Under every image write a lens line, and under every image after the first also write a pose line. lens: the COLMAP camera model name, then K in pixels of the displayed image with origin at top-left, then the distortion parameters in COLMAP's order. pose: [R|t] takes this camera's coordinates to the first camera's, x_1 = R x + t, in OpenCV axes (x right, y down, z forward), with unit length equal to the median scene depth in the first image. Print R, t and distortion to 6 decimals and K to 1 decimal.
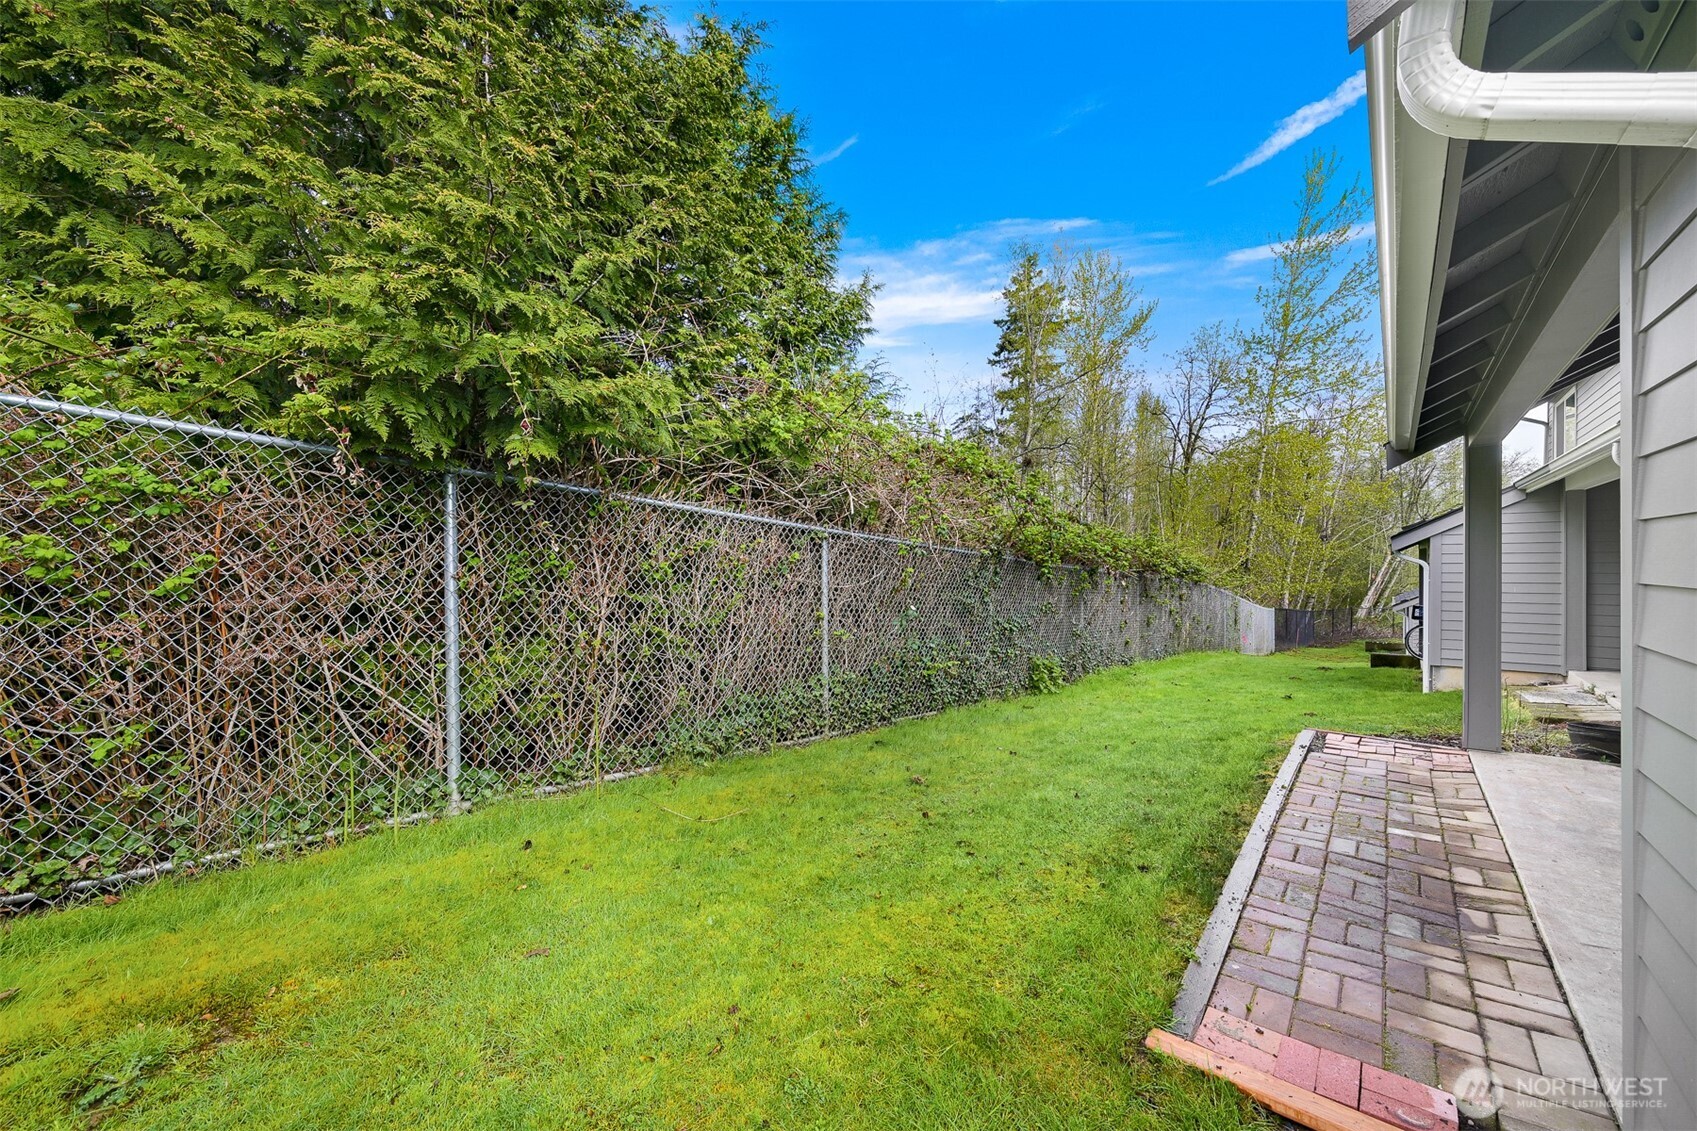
lens RADIAL K [[679.3, 0, 844.7], [0, 679.3, 562.3], [0, 0, 1]] dist [-0.000820, 0.000040]
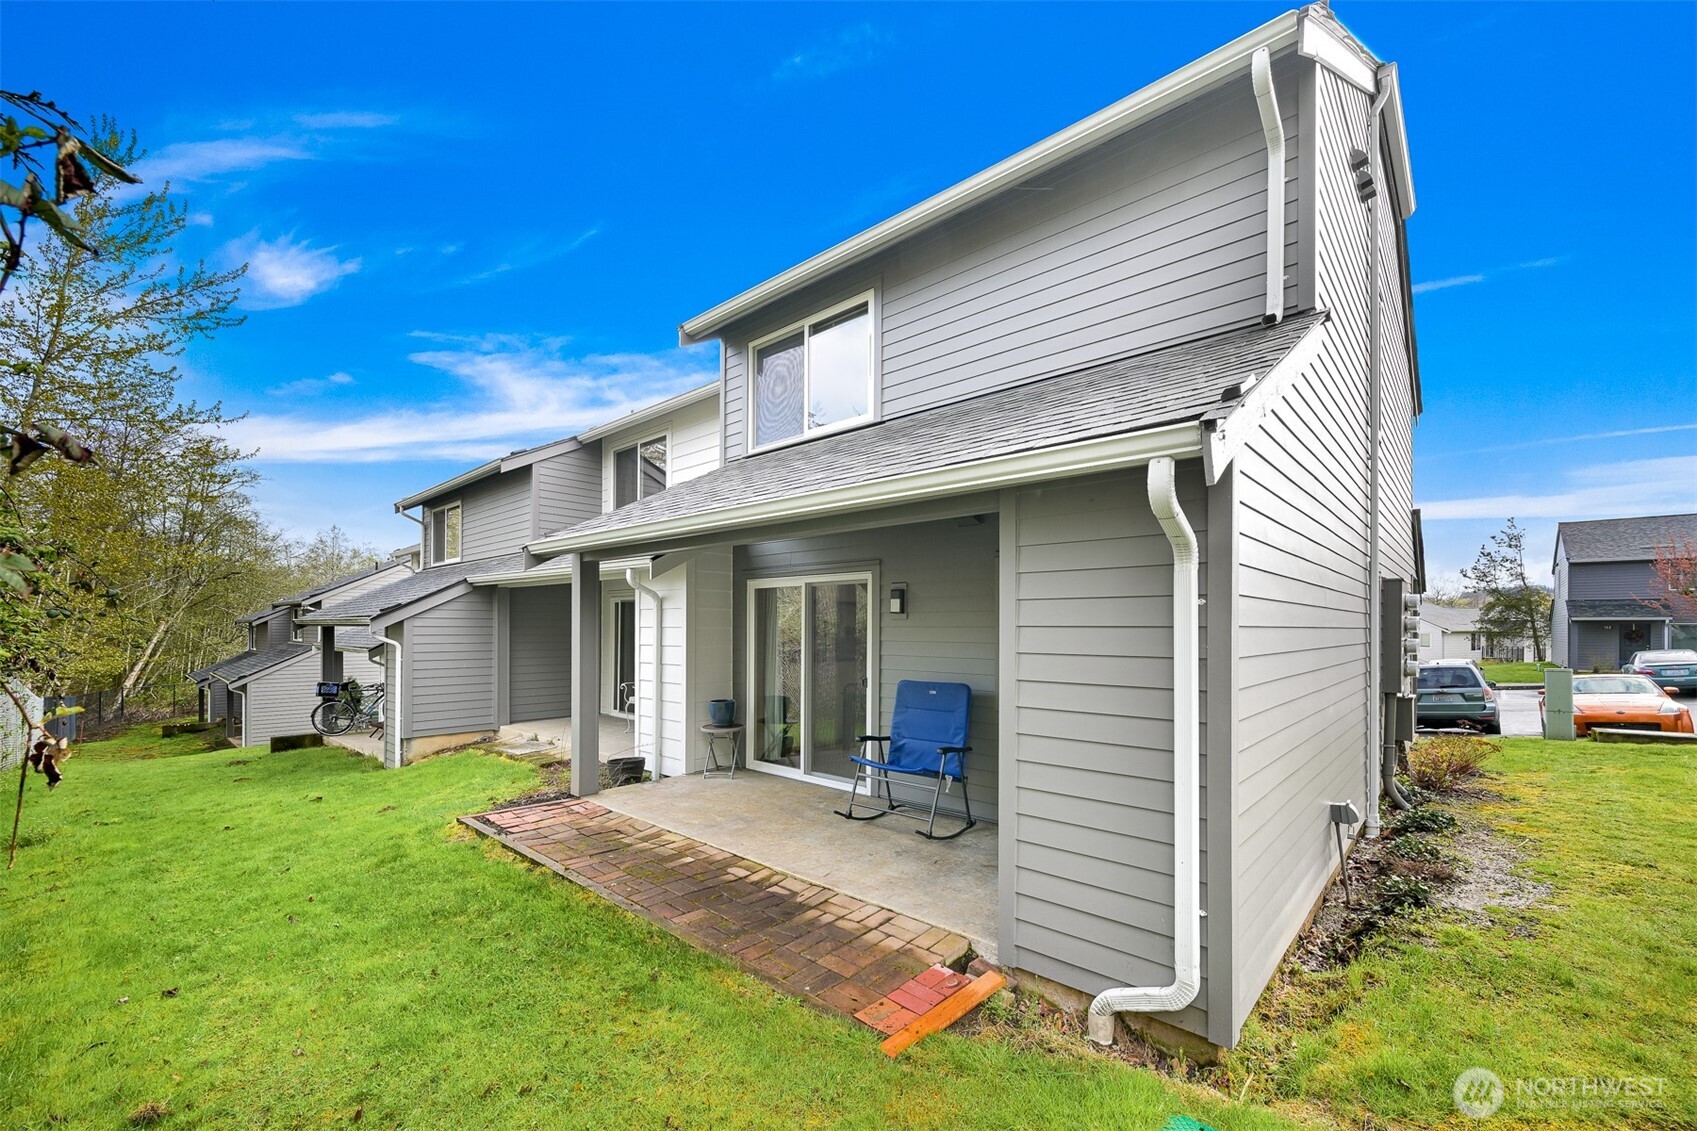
lens RADIAL K [[690.7, 0, 863.6], [0, 690.7, 630.0], [0, 0, 1]] dist [-0.001527, -0.000046]
pose [[0.051458, 0.002018, 0.998673, -0.440262], [-0.002278, 0.999996, -0.001903, -0.046711], [-0.998673, -0.002177, 0.051462, 0.507206]]
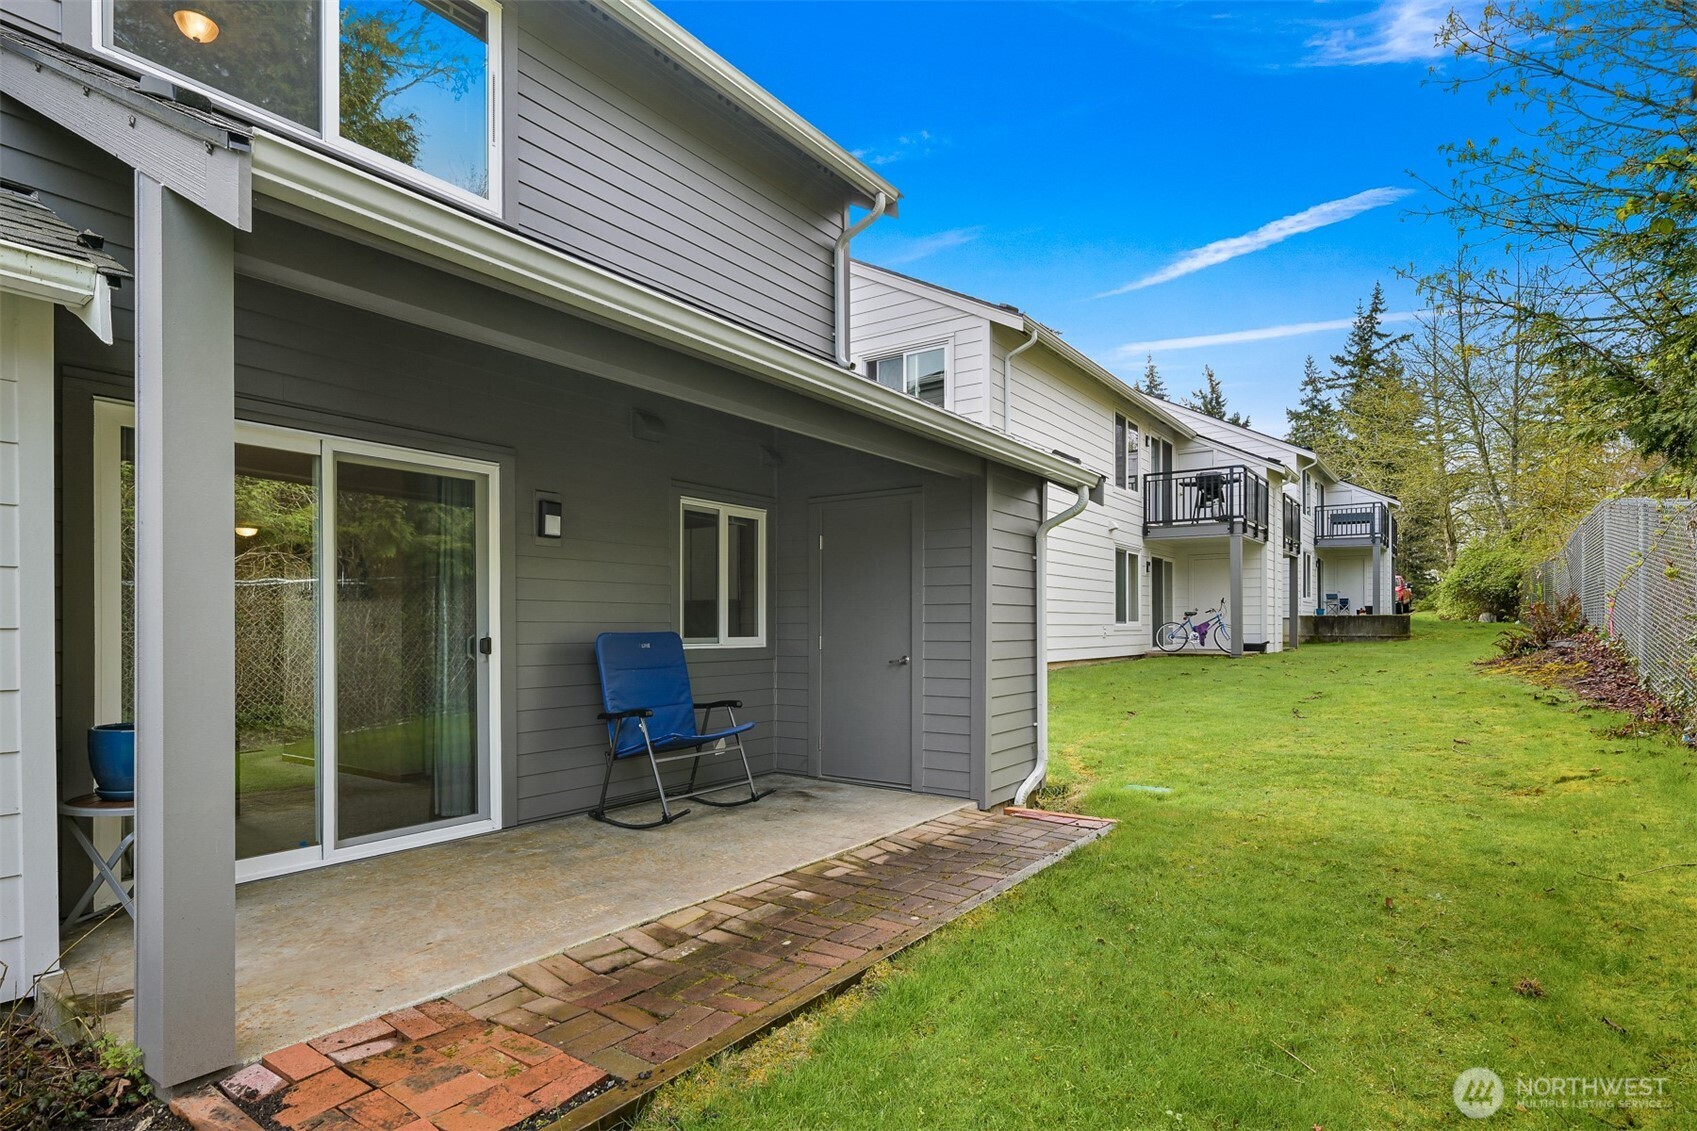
lens RADIAL K [[887.1, 0, 849.1], [0, 887.1, 625.4], [0, 0, 1]] dist [-0.002409, -0.000456]
pose [[-0.997624, 0.006563, -0.068579, 0.771777], [0.006546, 0.999978, 0.000471, 0.049142], [0.068581, 0.000021, -0.997646, 1.887743]]
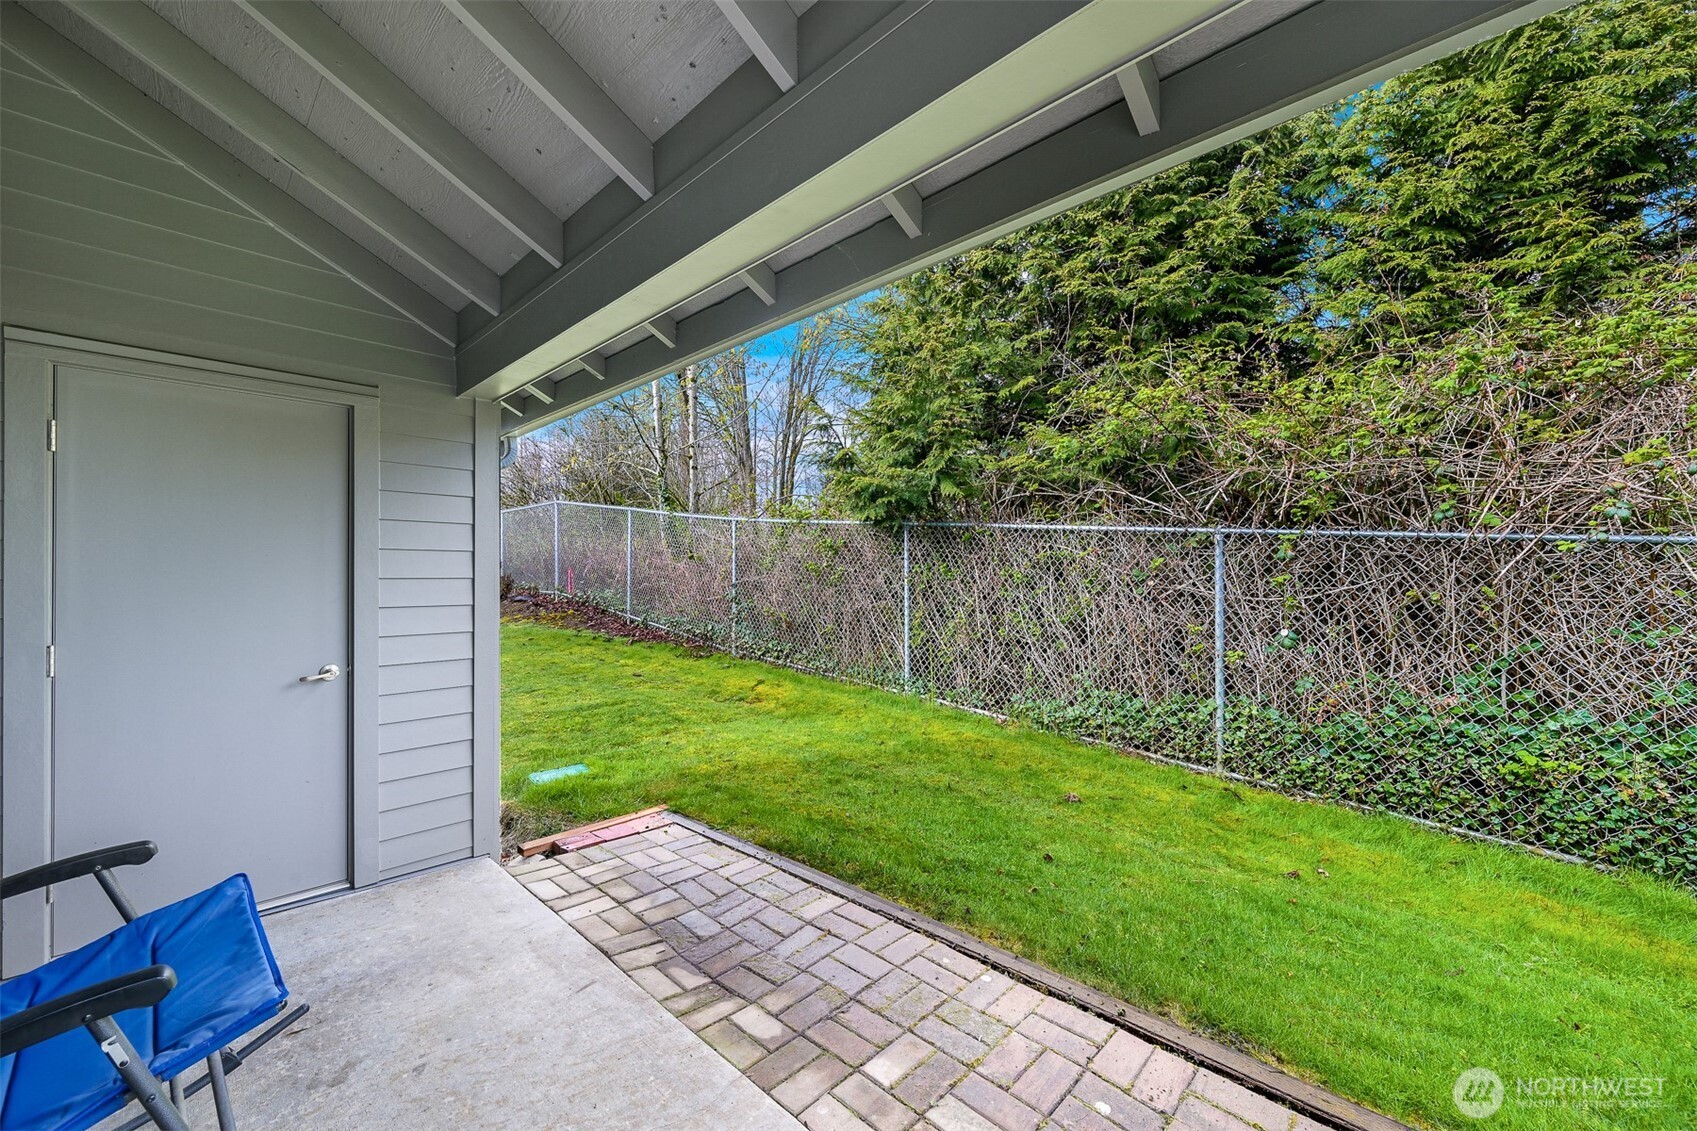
lens RADIAL K [[661.3, 0, 848.5], [0, 661.3, 565.5], [0, 0, 1]] dist [-0.000377, 0.000020]
pose [[-0.093802, -0.010469, -0.995536, 1.227599], [0.003486, 0.999935, -0.010844, 0.004952], [0.995585, -0.004487, -0.093759, 0.898239]]
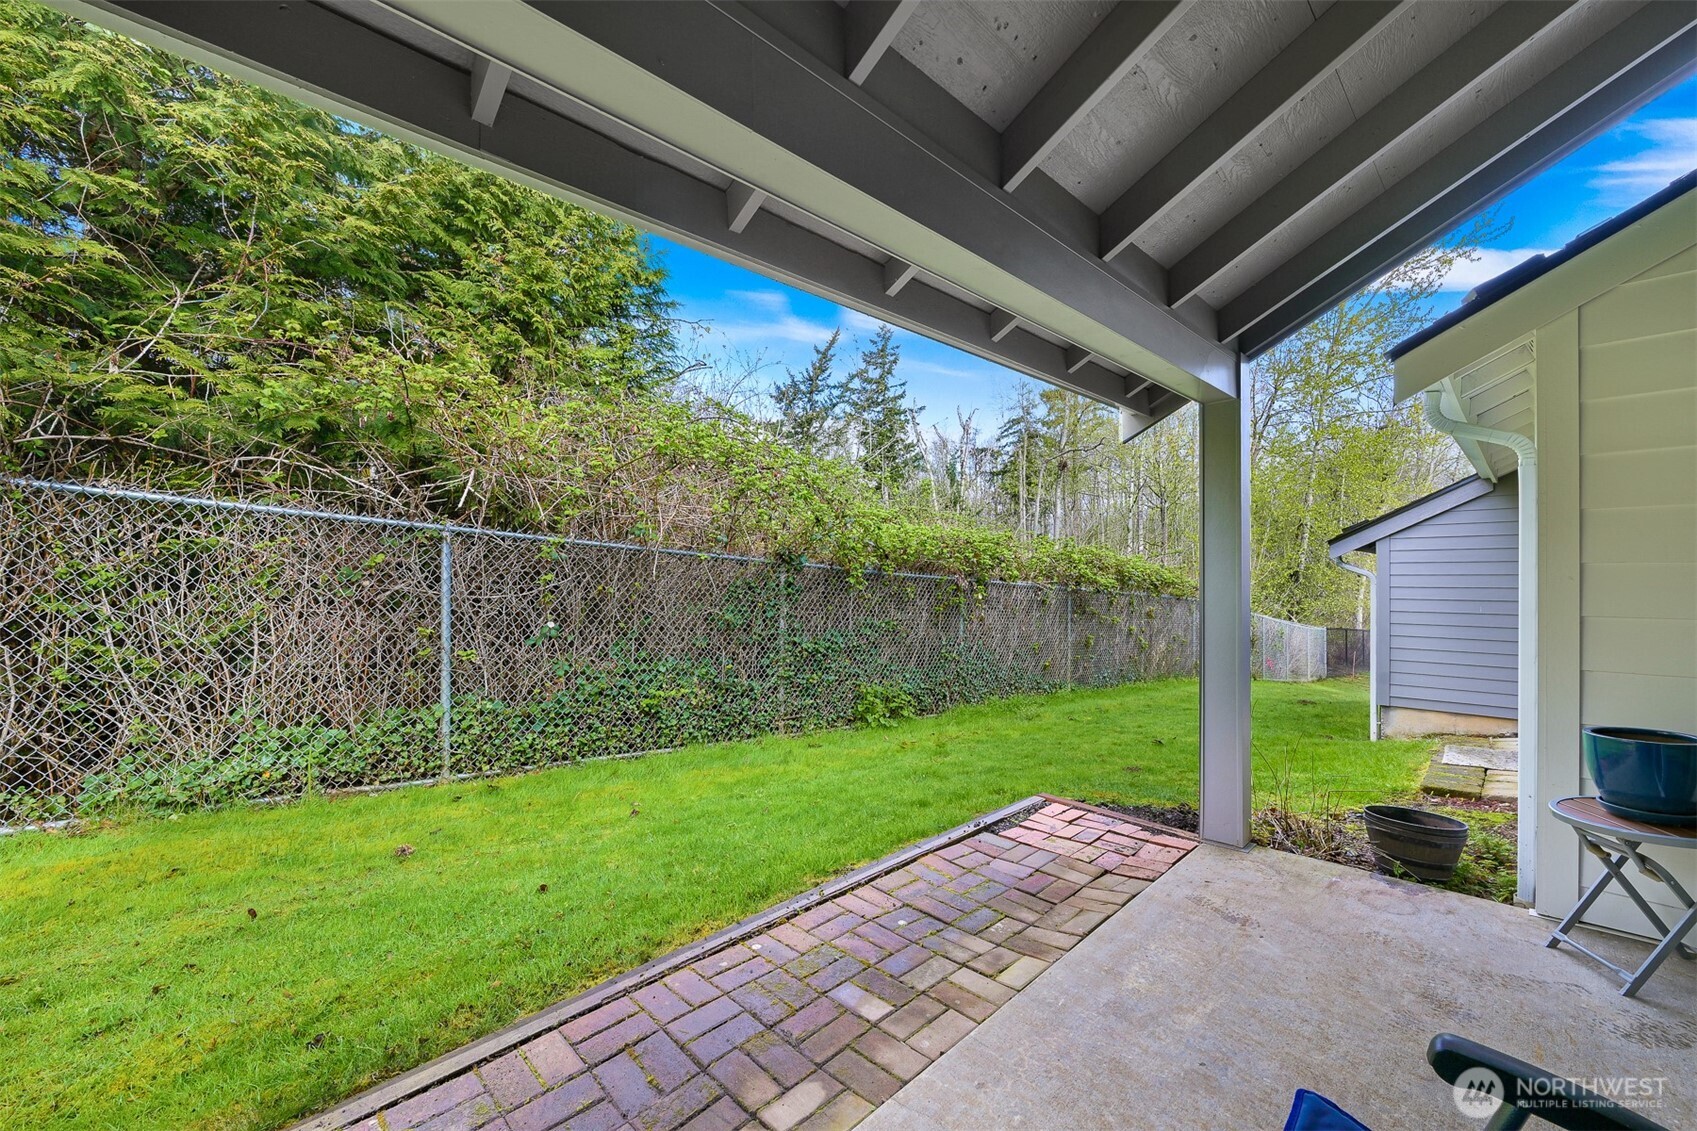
lens RADIAL K [[691.4, 0, 848.5], [0, 691.4, 565.5], [0, 0, 1]] dist [-0.000347, 0.000163]
pose [[0.994033, 0.004353, -0.108988, 0.795650], [-0.005601, 0.999922, -0.011142, 0.006053], [0.108931, 0.011686, 0.993981, 0.320316]]
